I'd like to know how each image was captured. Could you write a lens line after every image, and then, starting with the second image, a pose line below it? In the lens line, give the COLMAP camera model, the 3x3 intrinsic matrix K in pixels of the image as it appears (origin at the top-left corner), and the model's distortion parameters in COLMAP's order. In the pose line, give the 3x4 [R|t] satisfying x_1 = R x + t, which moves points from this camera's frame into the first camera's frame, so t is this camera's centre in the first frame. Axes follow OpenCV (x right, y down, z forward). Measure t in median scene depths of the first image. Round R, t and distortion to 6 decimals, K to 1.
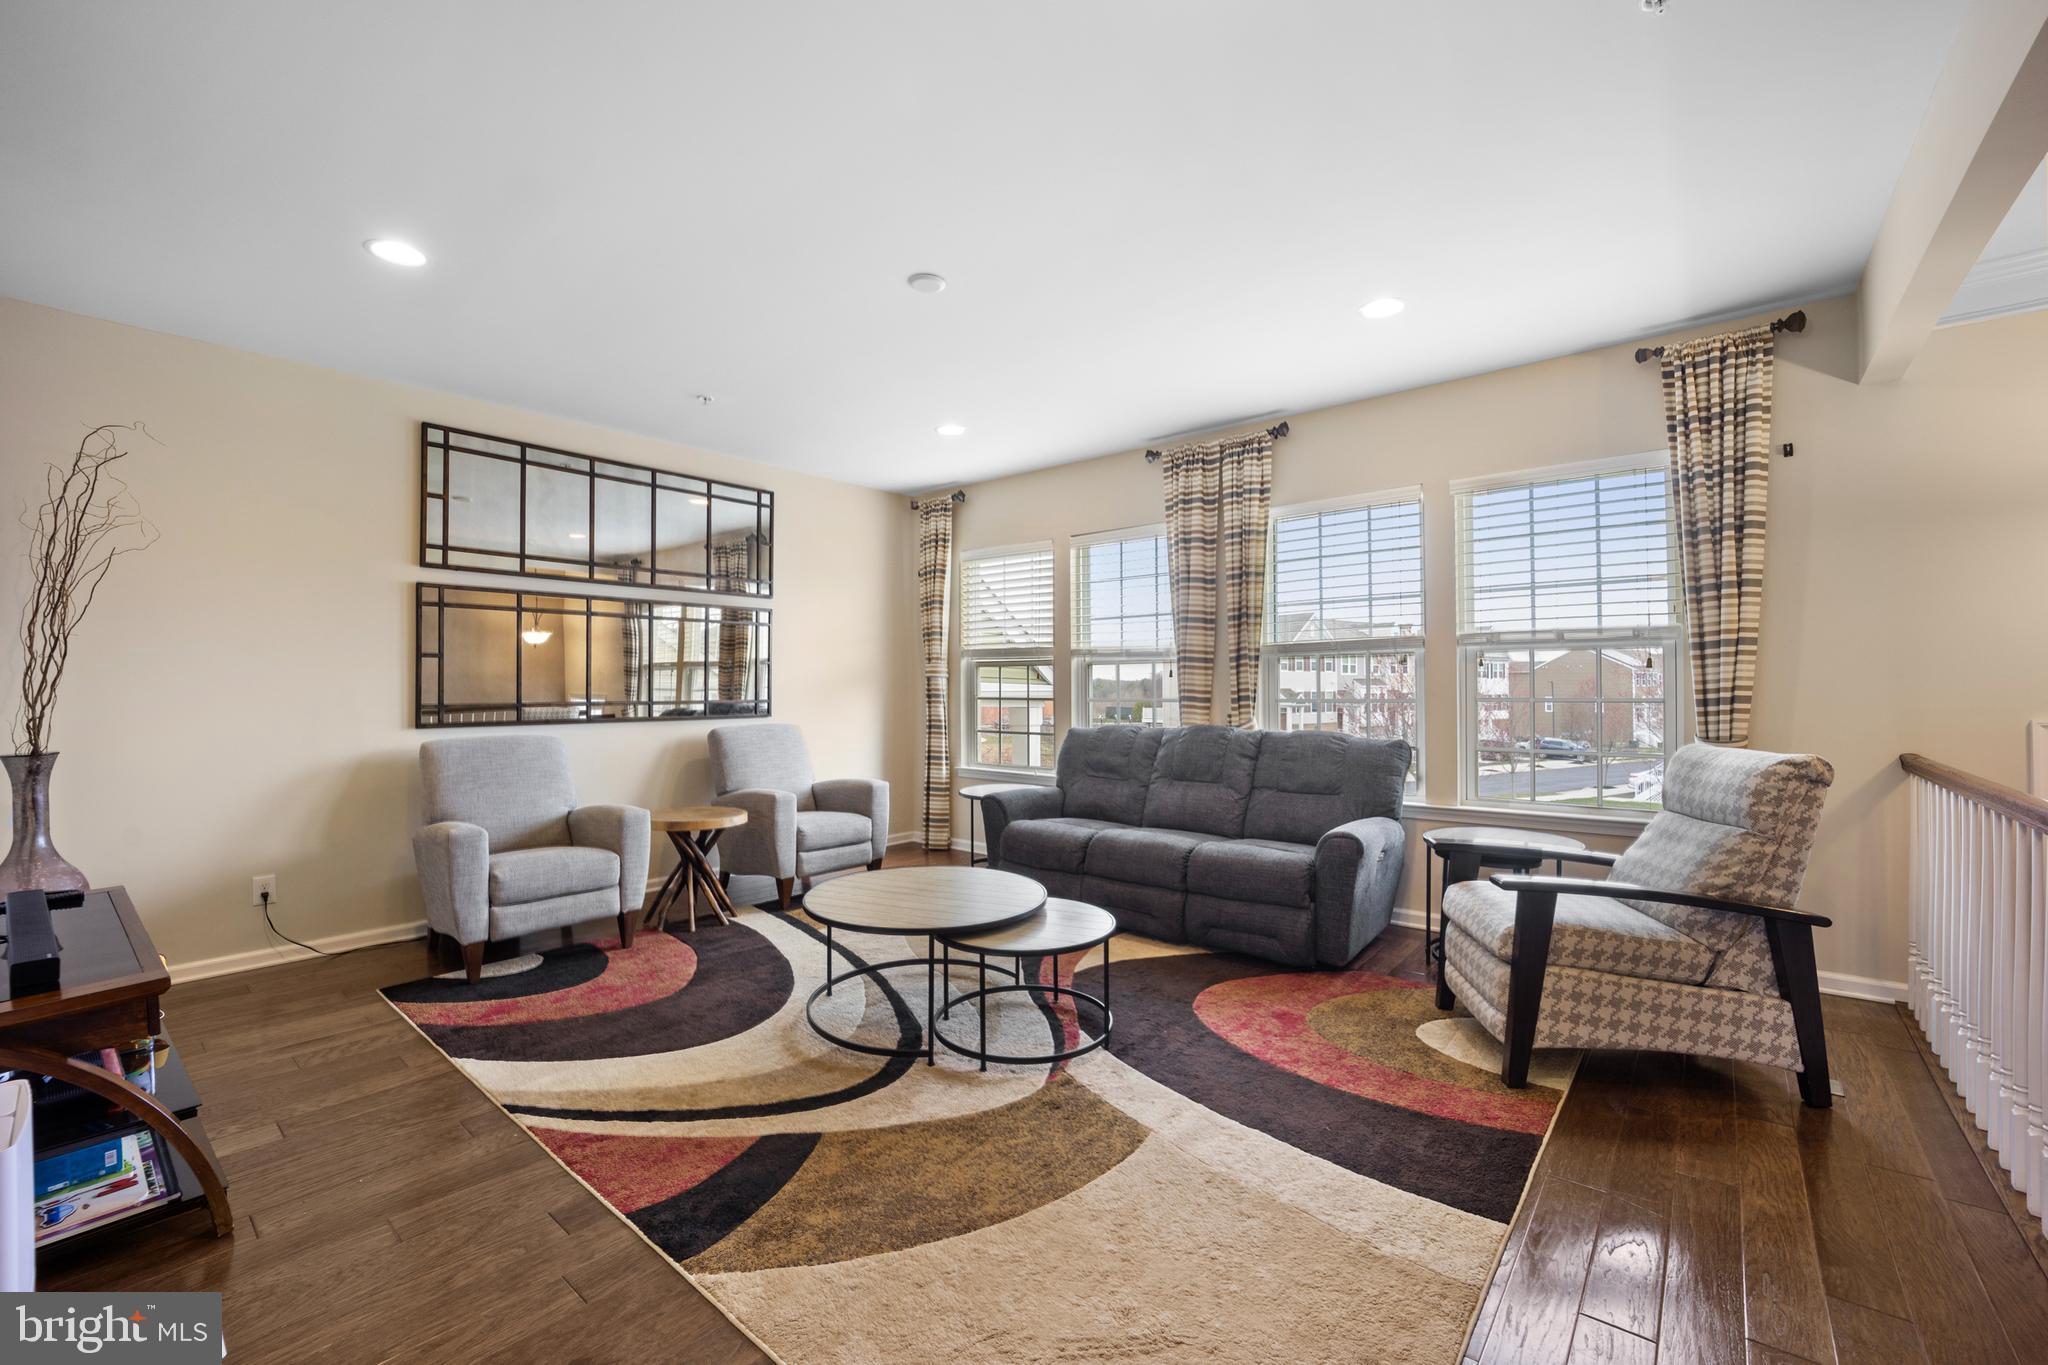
lens RADIAL K [[834.4, 0, 1018.4], [0, 834.4, 686.7], [0, 0, 1]] dist [-0.022204, 0.000301]
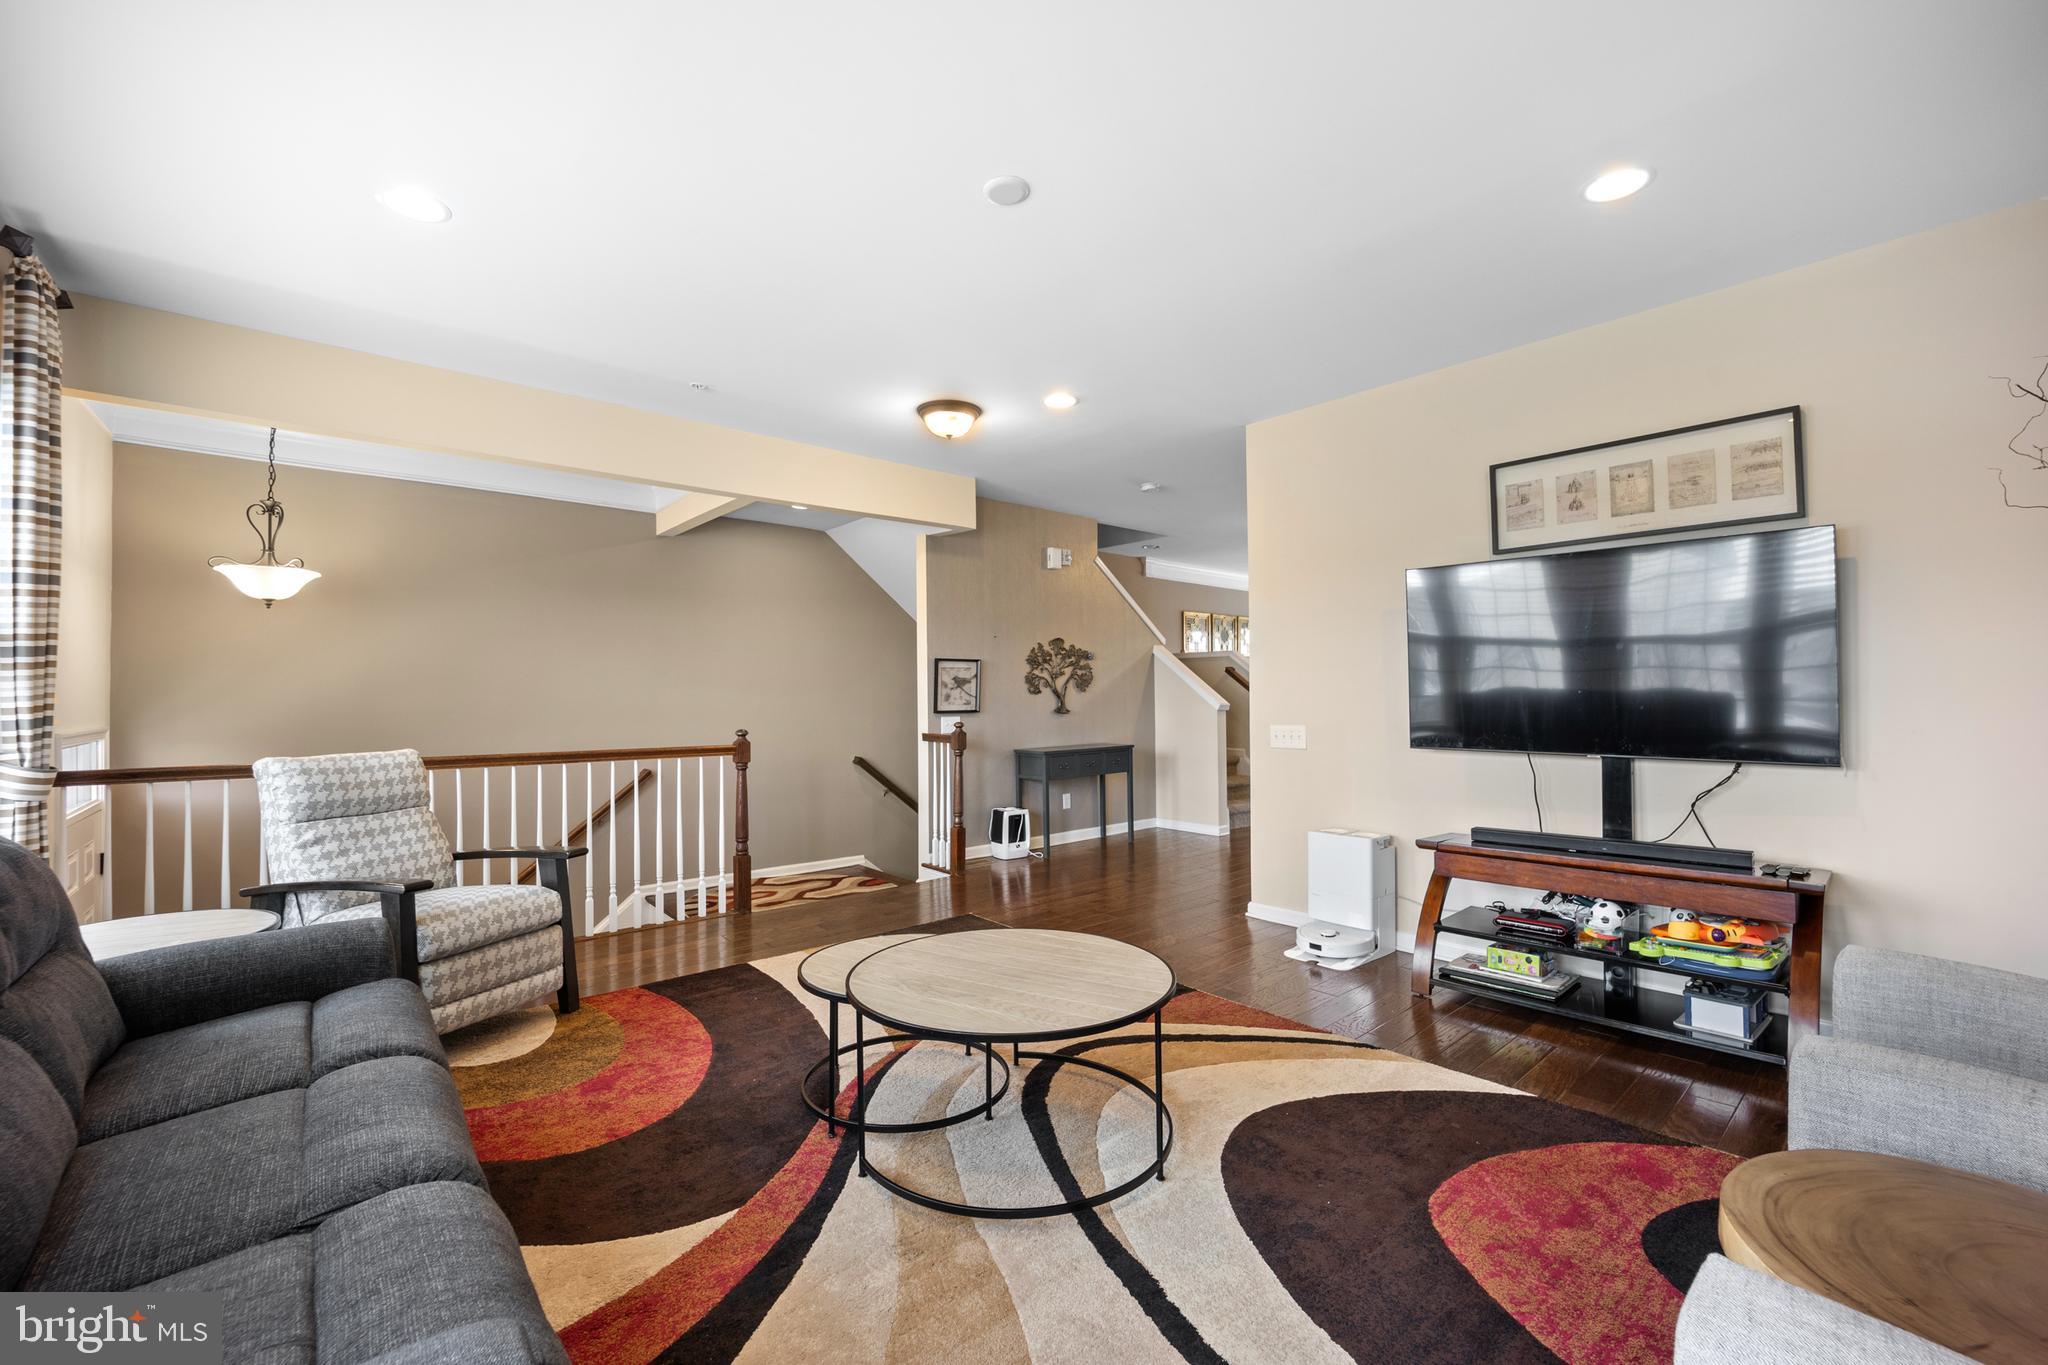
lens RADIAL K [[834.4, 0, 1018.4], [0, 834.4, 686.7], [0, 0, 1]] dist [-0.022204, 0.000301]
pose [[-0.987609, 0.011069, 0.156545, -0.246005], [0.009150, 0.999874, -0.012968, 0.003670], [-0.156669, -0.011375, -0.987586, 1.815720]]
